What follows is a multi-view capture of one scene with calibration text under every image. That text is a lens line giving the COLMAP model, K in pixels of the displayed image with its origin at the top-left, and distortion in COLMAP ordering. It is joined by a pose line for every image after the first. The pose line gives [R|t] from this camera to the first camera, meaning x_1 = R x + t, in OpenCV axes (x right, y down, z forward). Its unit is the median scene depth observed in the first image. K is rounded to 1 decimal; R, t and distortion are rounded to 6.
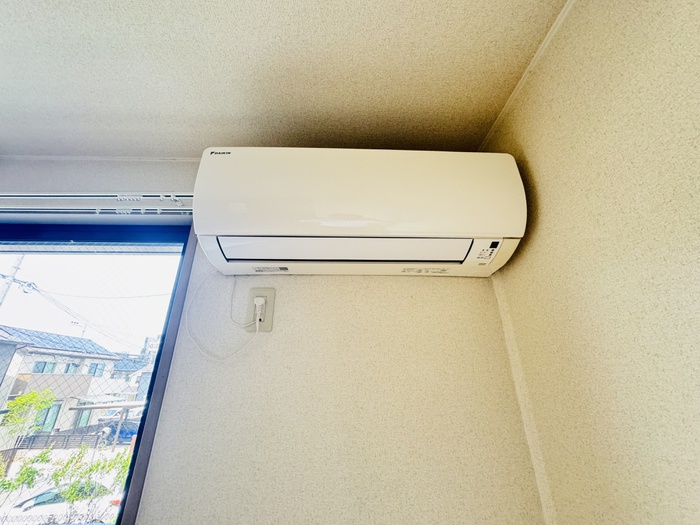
lens RADIAL K [[282.3, 0, 350.5], [0, 282.3, 261.9], [0, 0, 1]] dist [-0.003411, -0.000128]
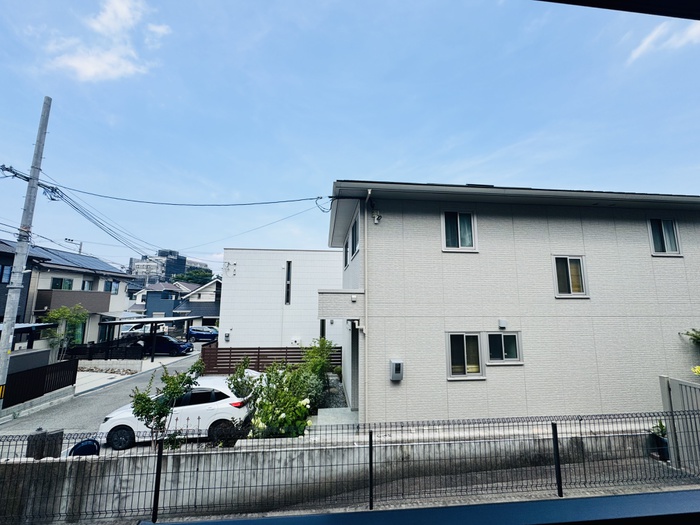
lens RADIAL K [[282.3, 0, 347.6], [0, 282.3, 262.6], [0, 0, 1]] dist [-0.003411, -0.000128]
pose [[0.997602, 0.025722, 0.064260, -0.172038], [-0.041095, 0.967153, 0.250852, 0.024093], [-0.055697, -0.252891, 0.965890, 0.036881]]
